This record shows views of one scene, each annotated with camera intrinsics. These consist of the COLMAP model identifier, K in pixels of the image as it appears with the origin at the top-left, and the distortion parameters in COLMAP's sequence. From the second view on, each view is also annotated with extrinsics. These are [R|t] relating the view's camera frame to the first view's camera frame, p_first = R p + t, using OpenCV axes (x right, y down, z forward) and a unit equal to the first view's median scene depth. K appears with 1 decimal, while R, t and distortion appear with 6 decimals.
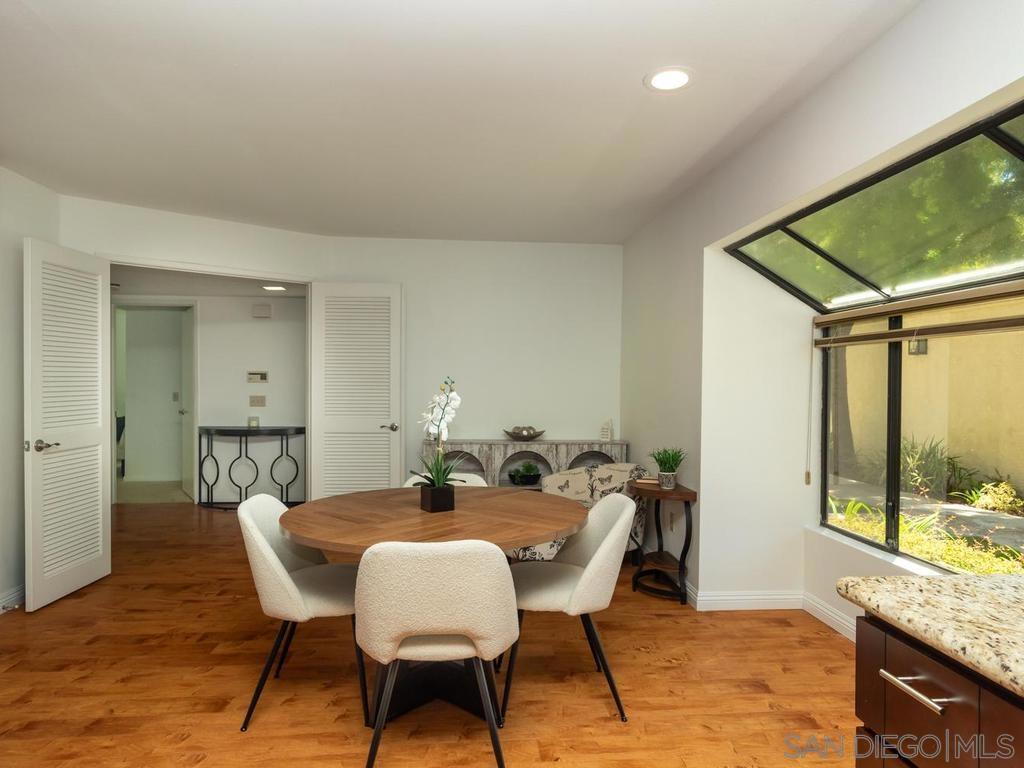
lens RADIAL K [[660.6, 0, 514.2], [0, 660.6, 399.6], [0, 0, 1]] dist [0.001231, -0.000223]
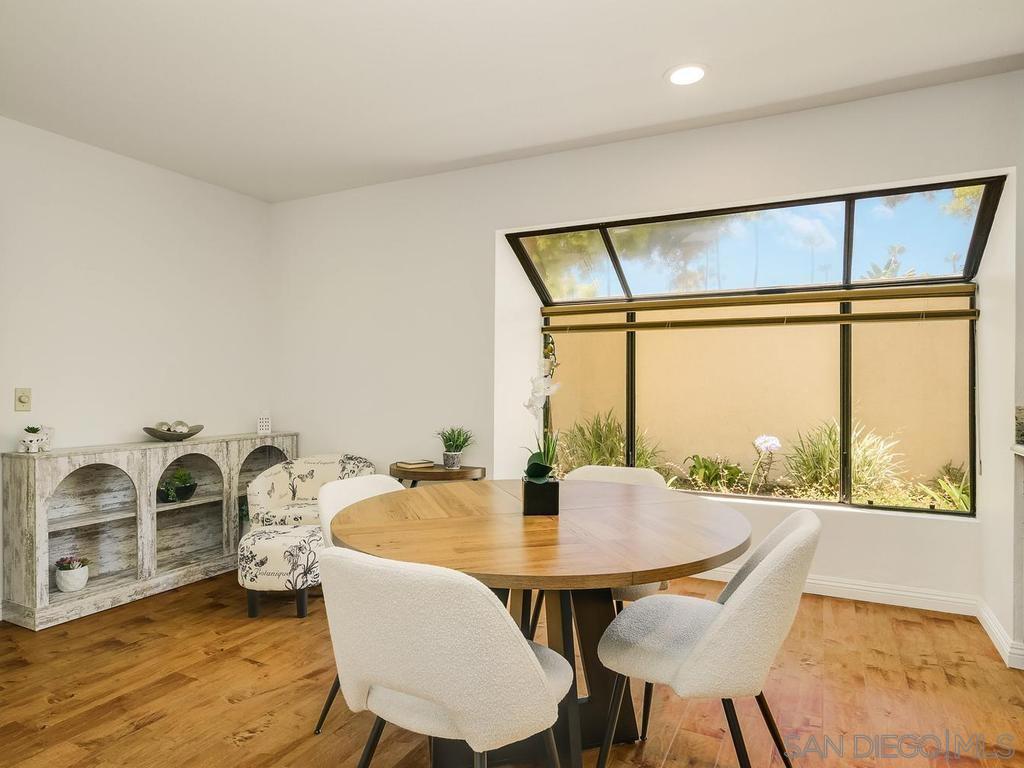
lens RADIAL K [[629.2, 0, 538.4], [0, 629.2, 379.9], [0, 0, 1]] dist [-0.008829, -0.001832]
pose [[0.521741, -0.004344, 0.853093, -0.632038], [0.023506, 0.999681, -0.009285, 0.019595], [-0.852780, 0.024897, 0.521677, 0.516956]]
